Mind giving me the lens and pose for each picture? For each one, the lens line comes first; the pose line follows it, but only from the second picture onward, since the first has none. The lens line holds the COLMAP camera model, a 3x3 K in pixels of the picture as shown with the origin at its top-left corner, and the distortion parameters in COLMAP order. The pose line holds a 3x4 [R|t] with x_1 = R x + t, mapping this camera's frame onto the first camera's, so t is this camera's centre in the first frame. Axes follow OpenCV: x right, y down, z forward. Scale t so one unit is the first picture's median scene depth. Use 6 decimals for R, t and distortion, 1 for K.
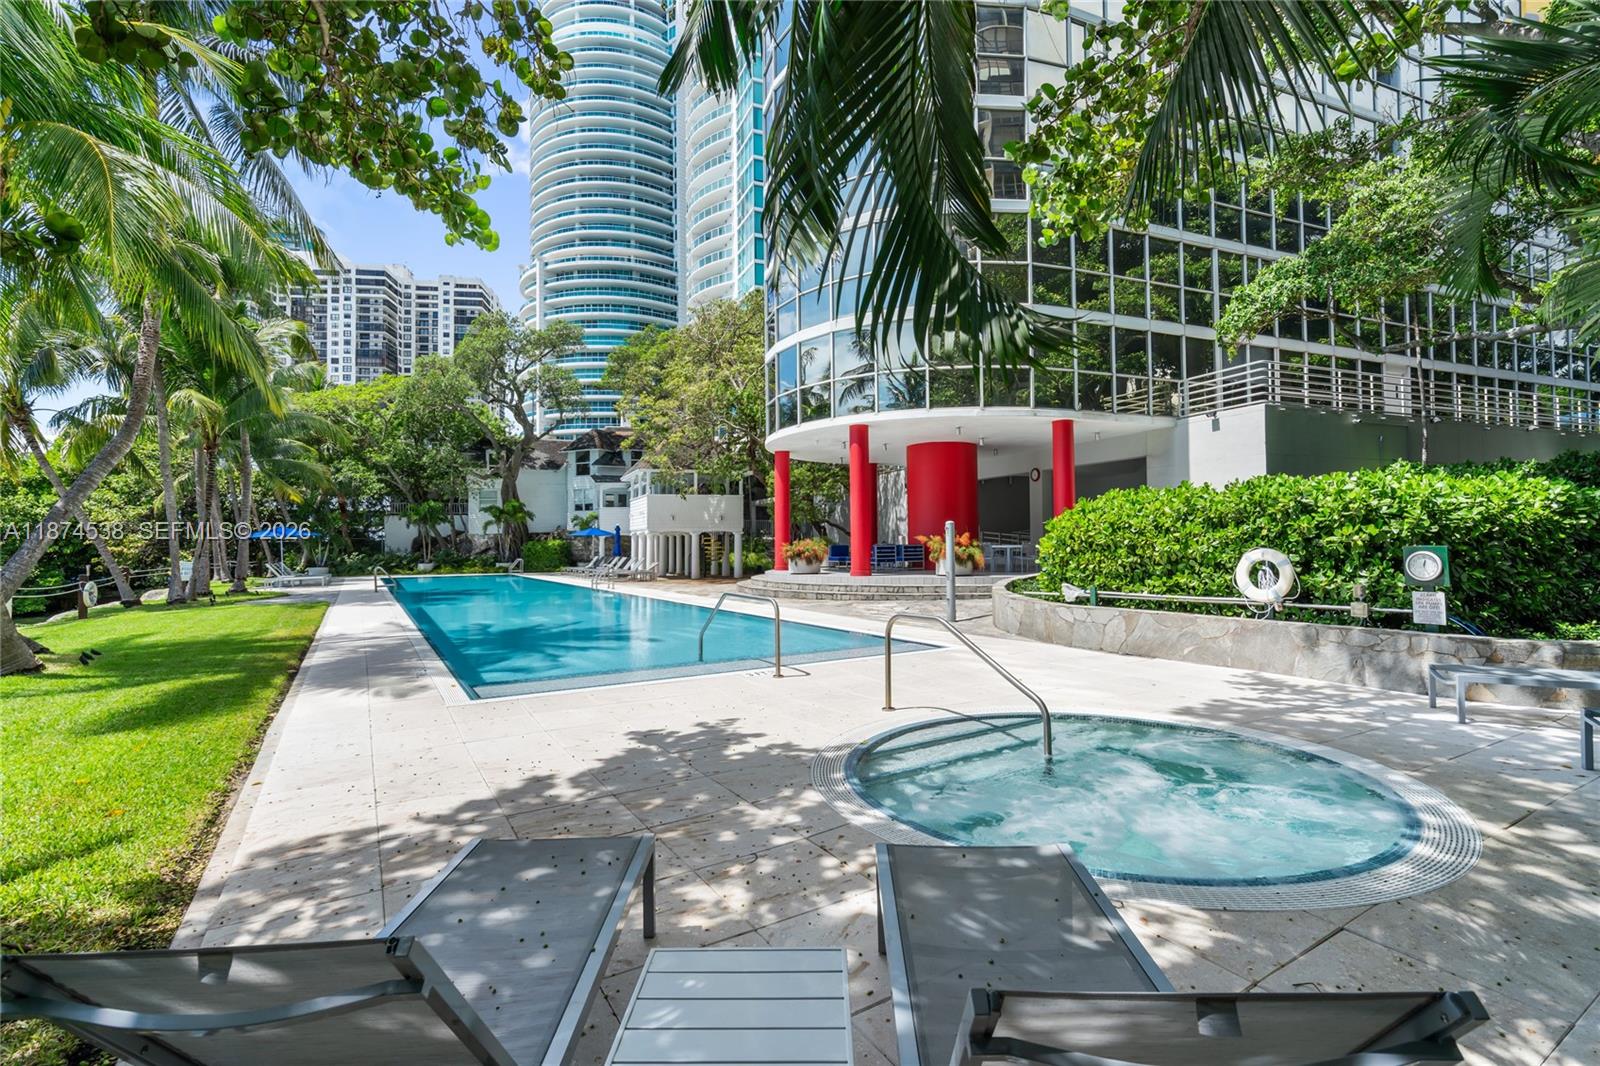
lens RADIAL K [[752.0, 0, 800.0], [0, 752.0, 533.0], [0, 0, 1]] dist [-0.001635, 0.000065]
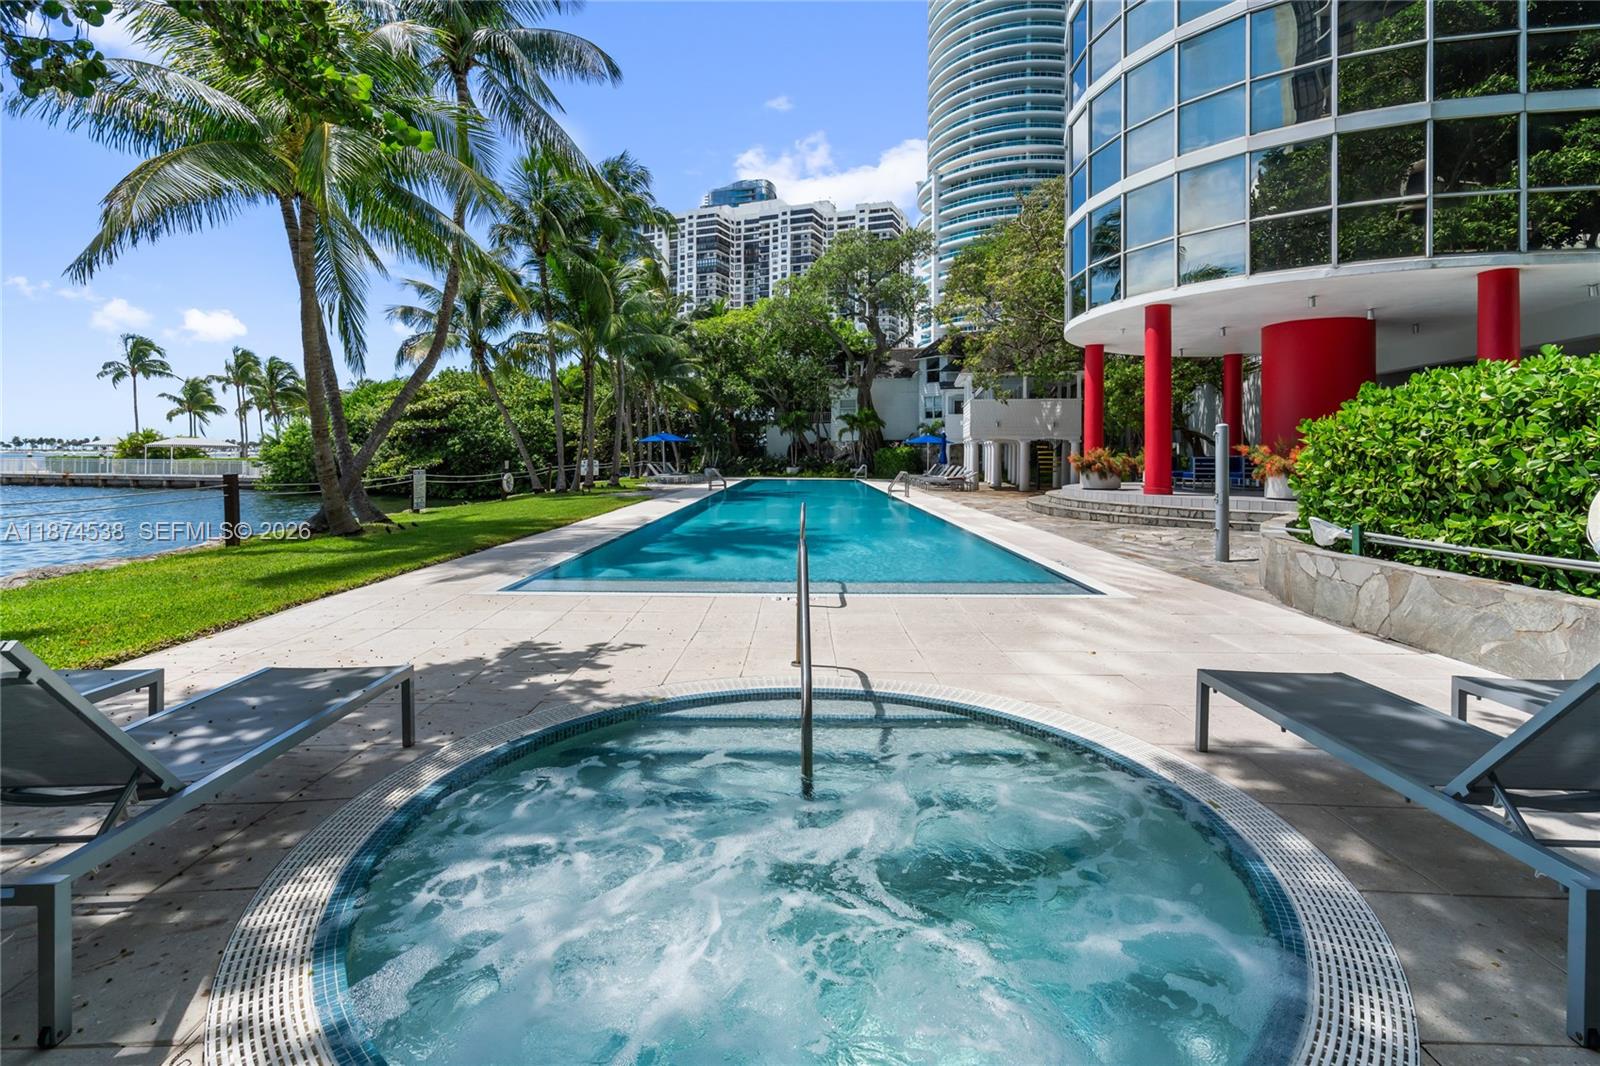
lens RADIAL K [[757.2, 0, 791.7], [0, 757.2, 447.1], [0, 0, 1]] dist [-0.001321, 0.000108]
pose [[0.851649, 0.010964, -0.523997, 0.077794], [-0.007637, 0.999935, 0.008510, 0.001444], [0.524056, -0.003245, 0.851677, 0.055117]]
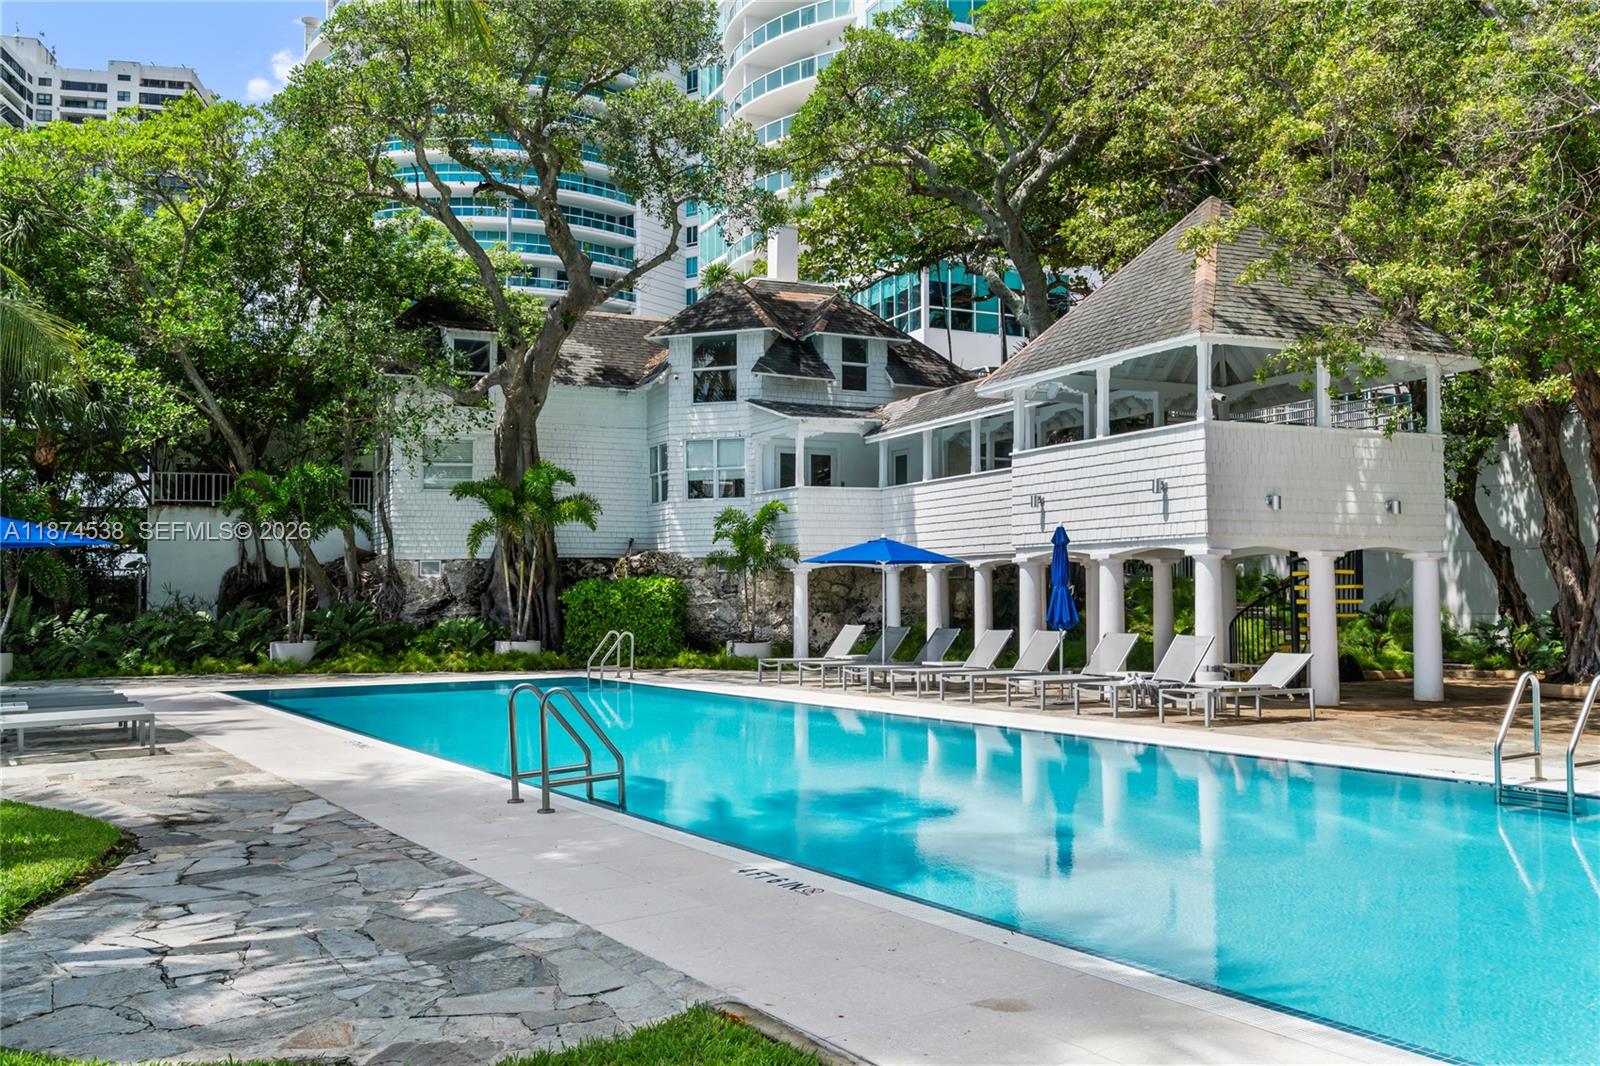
lens RADIAL K [[1354.9, 0, 800.0], [0, 1354.9, 533.0], [0, 0, 1]] dist [-0.002190, -0.012147]
pose [[0.998167, 0.006983, 0.060115, -0.292524], [-0.004698, 0.999264, -0.038067, 0.012412], [-0.060336, 0.037715, 0.997465, 0.346612]]
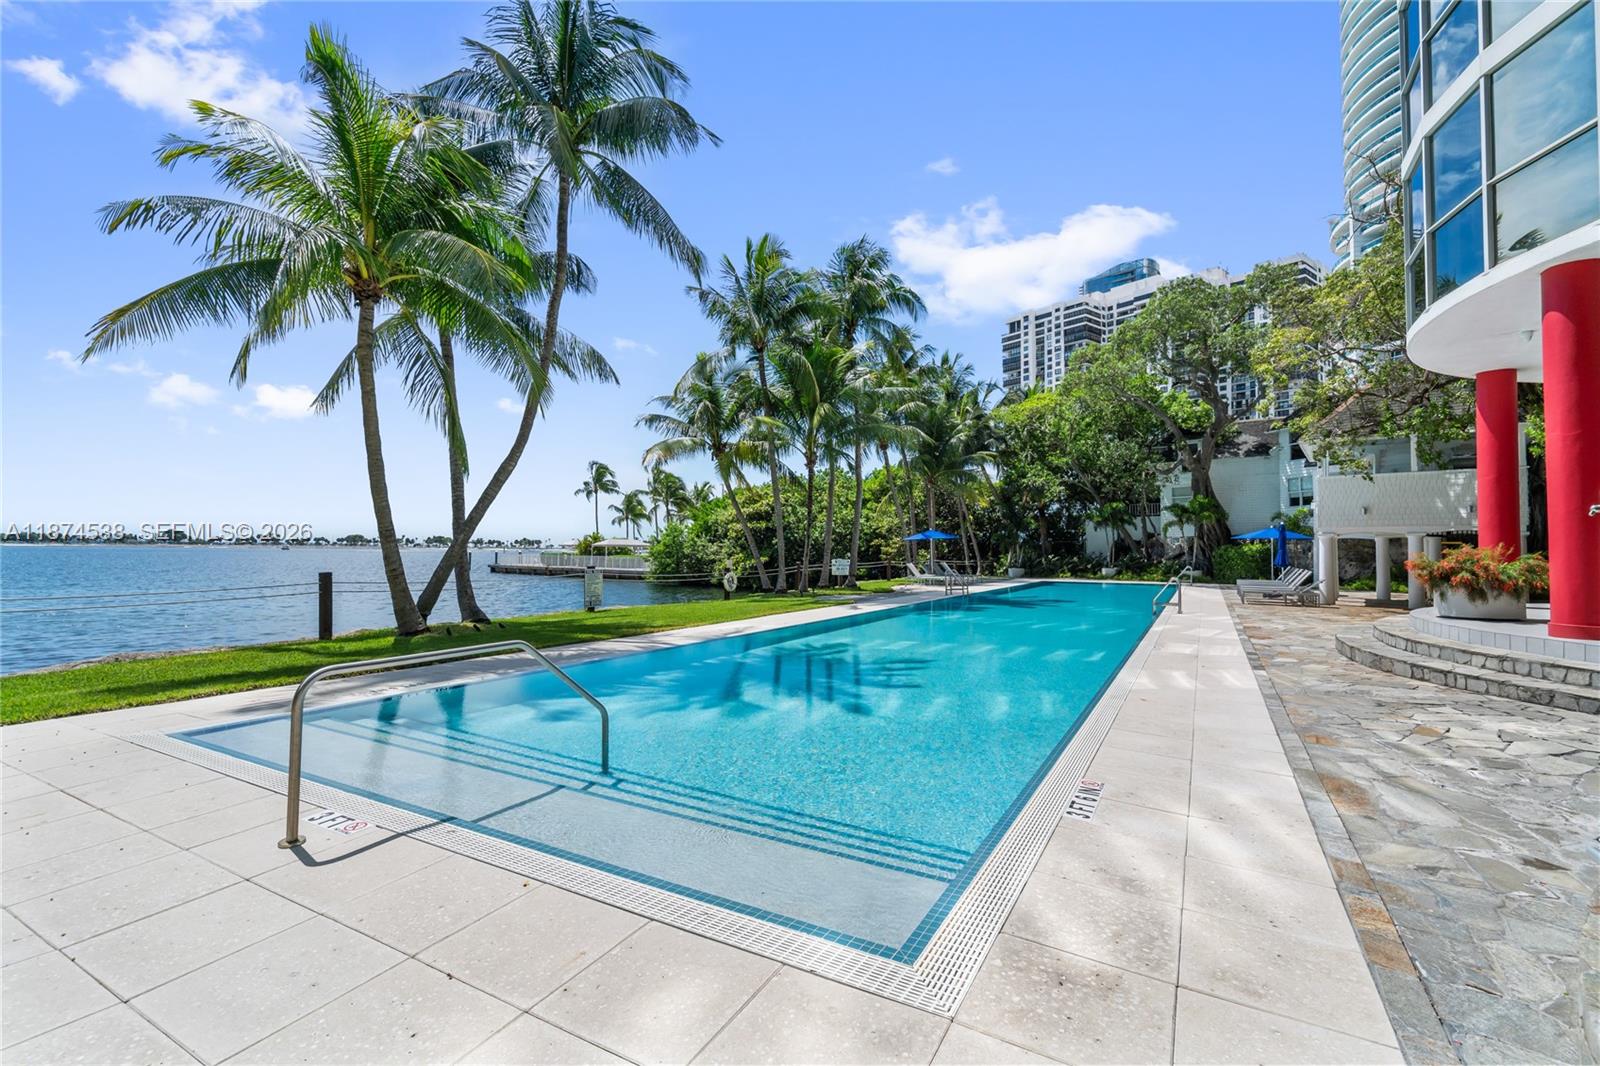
lens RADIAL K [[719.6, 0, 800.0], [0, 719.6, 533.0], [0, 0, 1]] dist [-0.001118, 0.000127]
pose [[0.493145, -0.006226, -0.869925, 0.095222], [0.001852, 0.999980, -0.006107, 0.001346], [0.869945, 0.001401, 0.493147, 0.209328]]
